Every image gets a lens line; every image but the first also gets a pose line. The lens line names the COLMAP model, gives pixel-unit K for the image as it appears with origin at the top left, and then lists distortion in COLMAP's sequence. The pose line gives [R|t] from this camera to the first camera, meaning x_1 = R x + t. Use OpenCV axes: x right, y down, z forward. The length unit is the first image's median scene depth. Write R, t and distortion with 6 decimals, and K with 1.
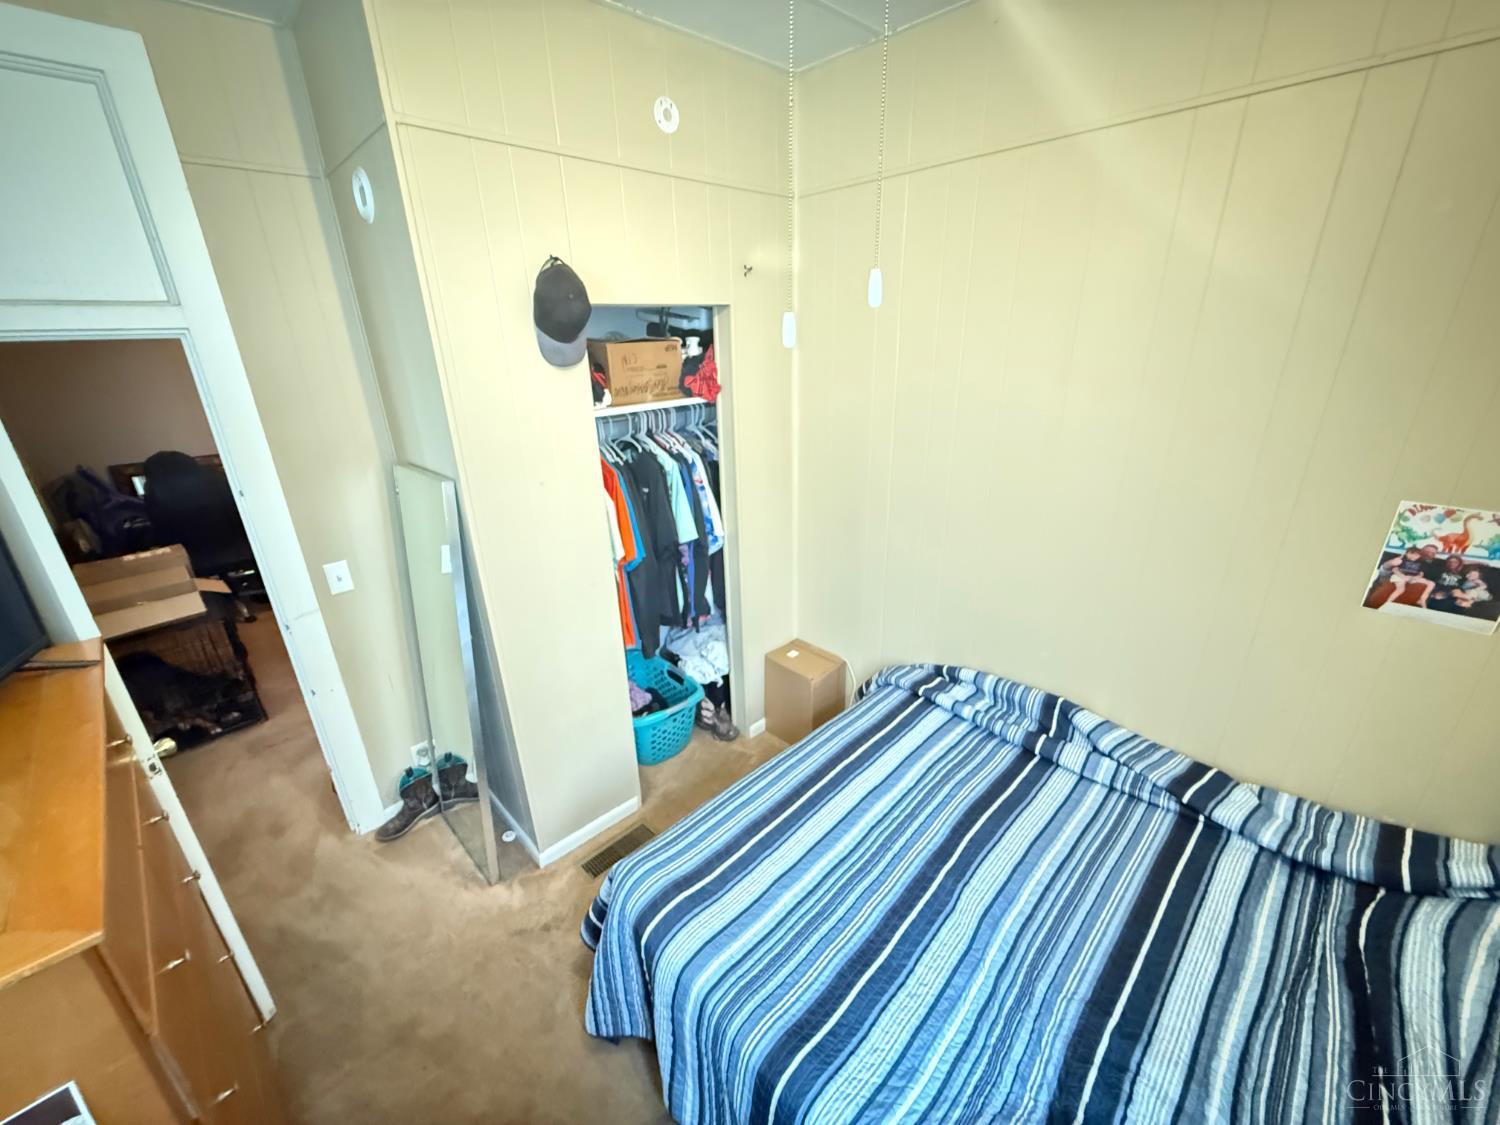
lens RADIAL K [[599.9, 0, 749.5], [0, 599.9, 558.1], [0, 0, 1]] dist [0.002641, 0.000394]
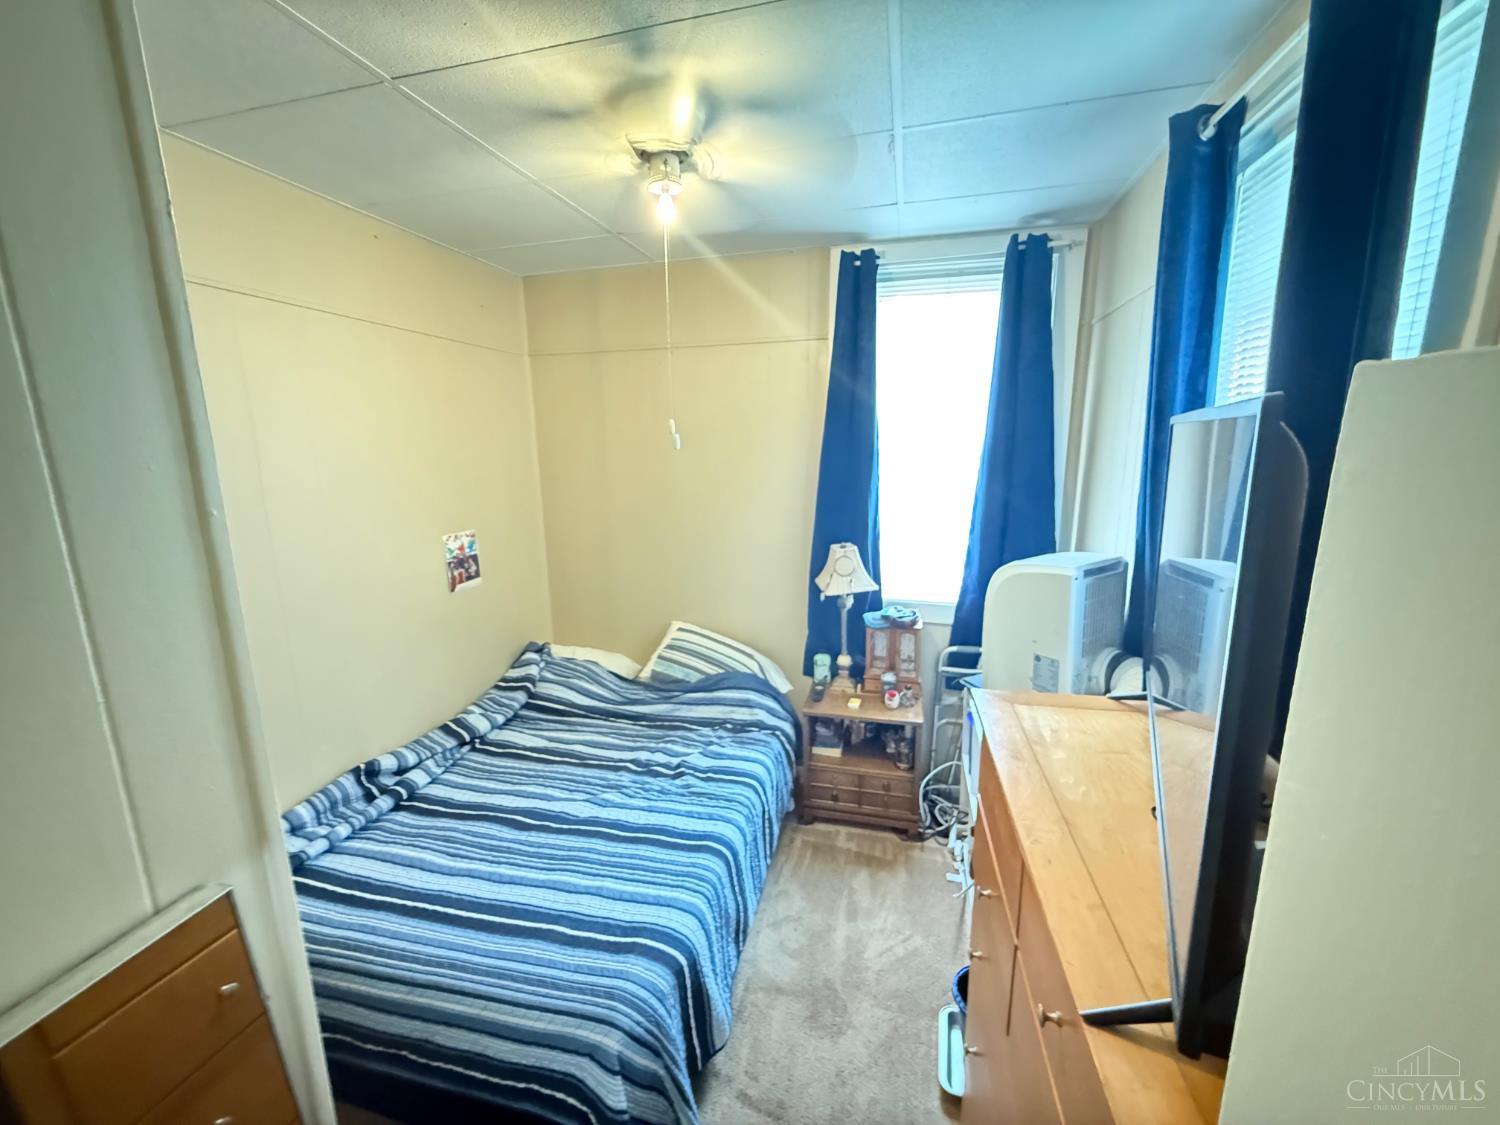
lens RADIAL K [[599.9, 0, 750.8], [0, 599.9, 559.7], [0, 0, 1]] dist [0.002641, 0.000394]
pose [[-0.545083, -0.122775, 0.829344, -1.119429], [0.321194, 0.883162, 0.341846, -0.376383], [-0.774415, 0.452715, -0.441962, 1.118037]]
